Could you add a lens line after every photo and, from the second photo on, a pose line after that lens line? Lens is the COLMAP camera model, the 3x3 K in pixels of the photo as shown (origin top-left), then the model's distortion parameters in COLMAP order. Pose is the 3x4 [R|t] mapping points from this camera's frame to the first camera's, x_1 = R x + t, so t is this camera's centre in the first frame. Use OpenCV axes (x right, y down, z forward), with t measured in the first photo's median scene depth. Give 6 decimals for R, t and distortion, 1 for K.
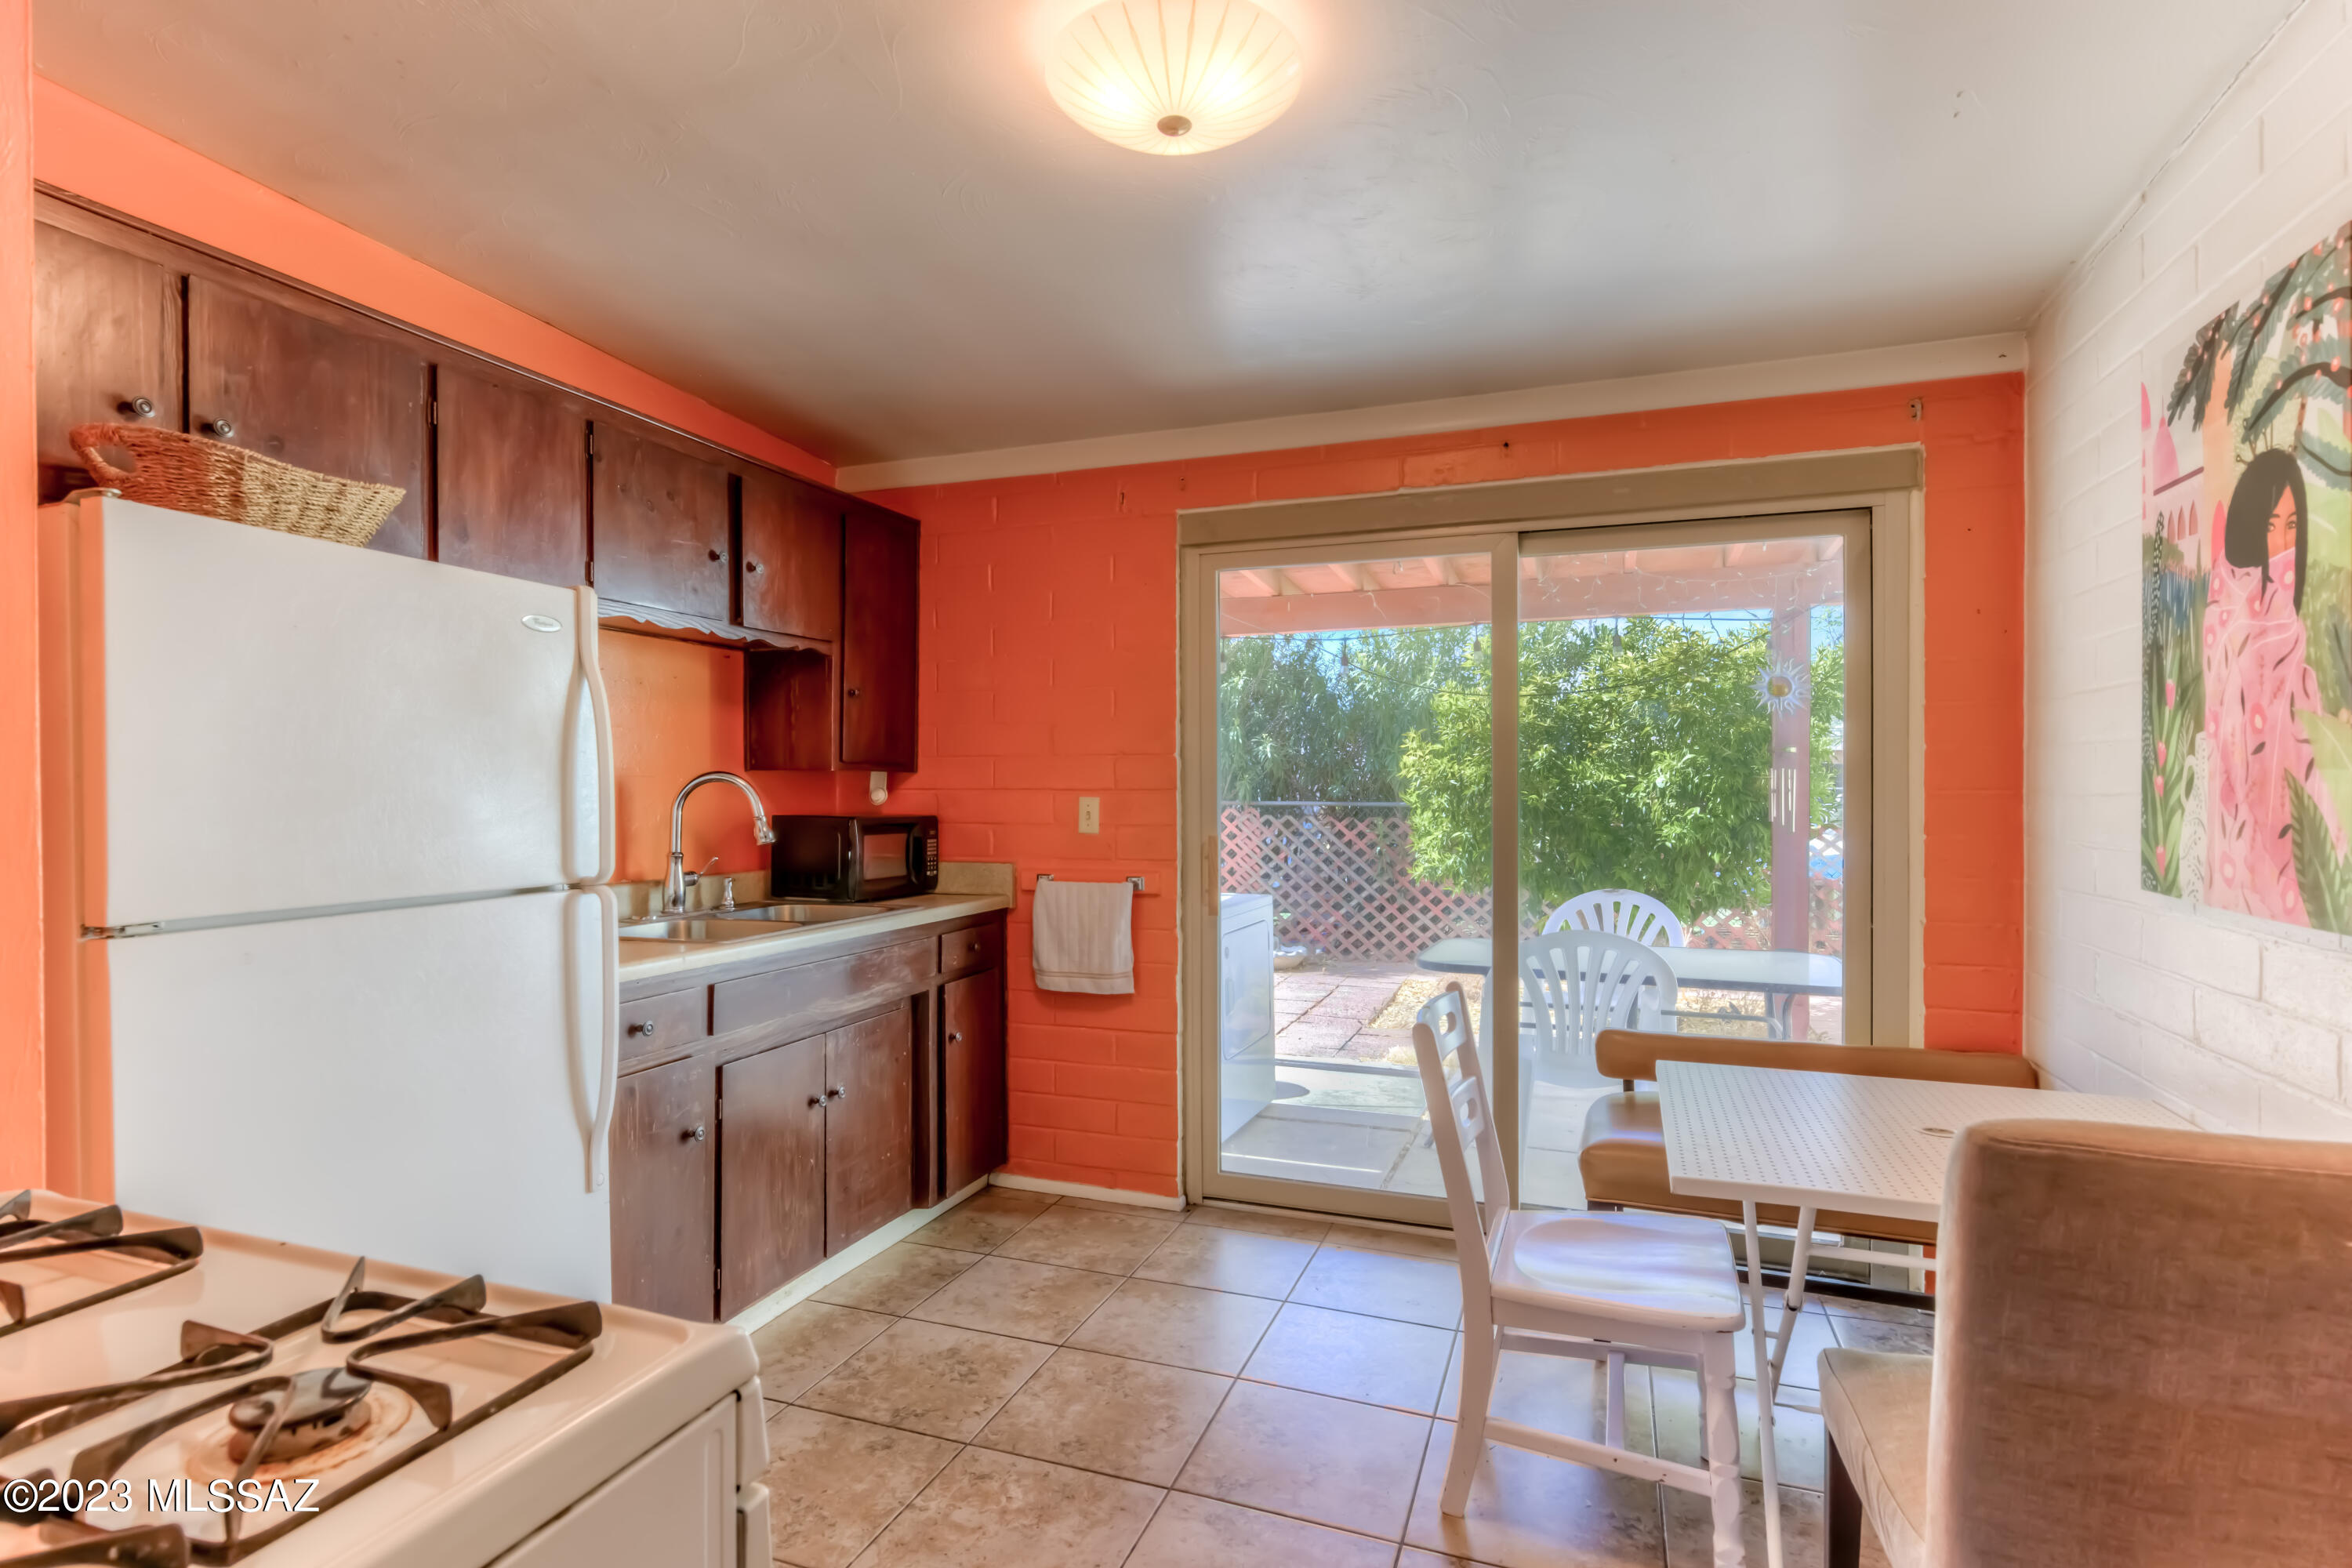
lens RADIAL K [[1075.4, 0, 1169.3], [0, 1075.4, 777.8], [0, 0, 1]] dist [0.000728, 0.000473]
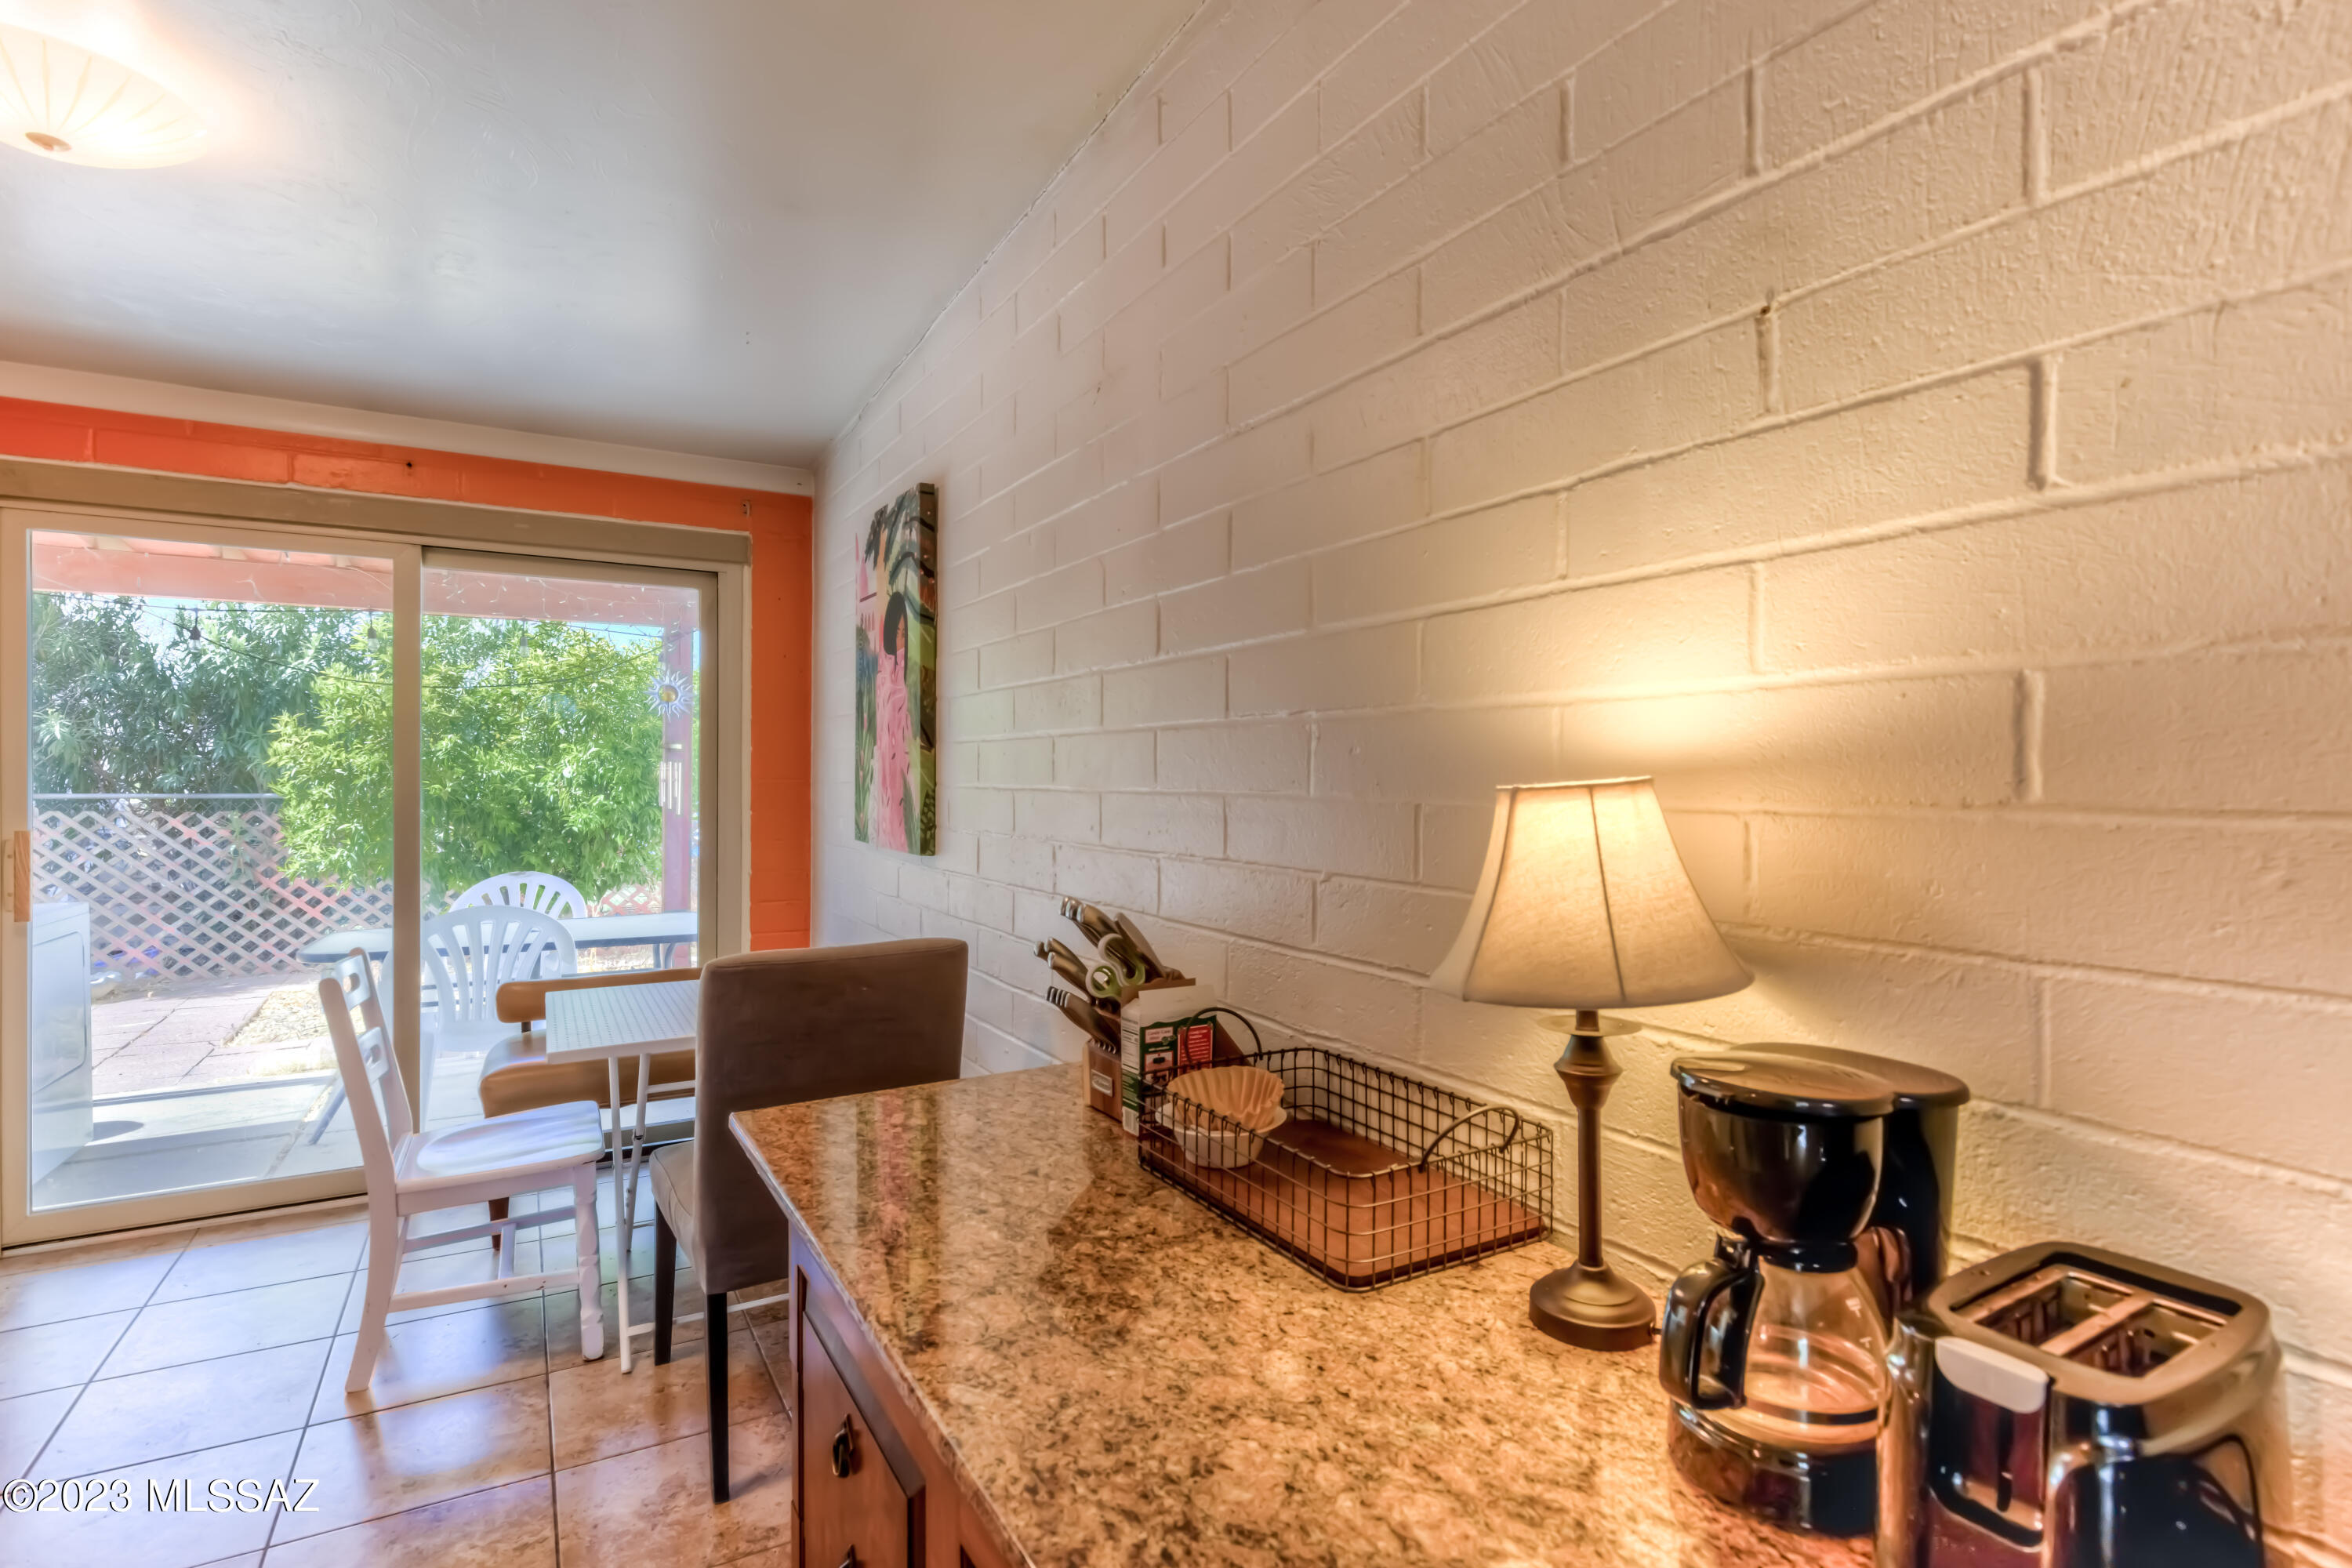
lens RADIAL K [[1130.5, 0, 1176.0], [0, 1130.5, 784.0], [0, 0, 1]] dist [0.002427, 0.000719]
pose [[0.616939, -0.002006, 0.787008, -0.065647], [-0.009444, 0.999906, 0.009952, -0.001548], [-0.786954, -0.013572, 0.616862, -0.191697]]
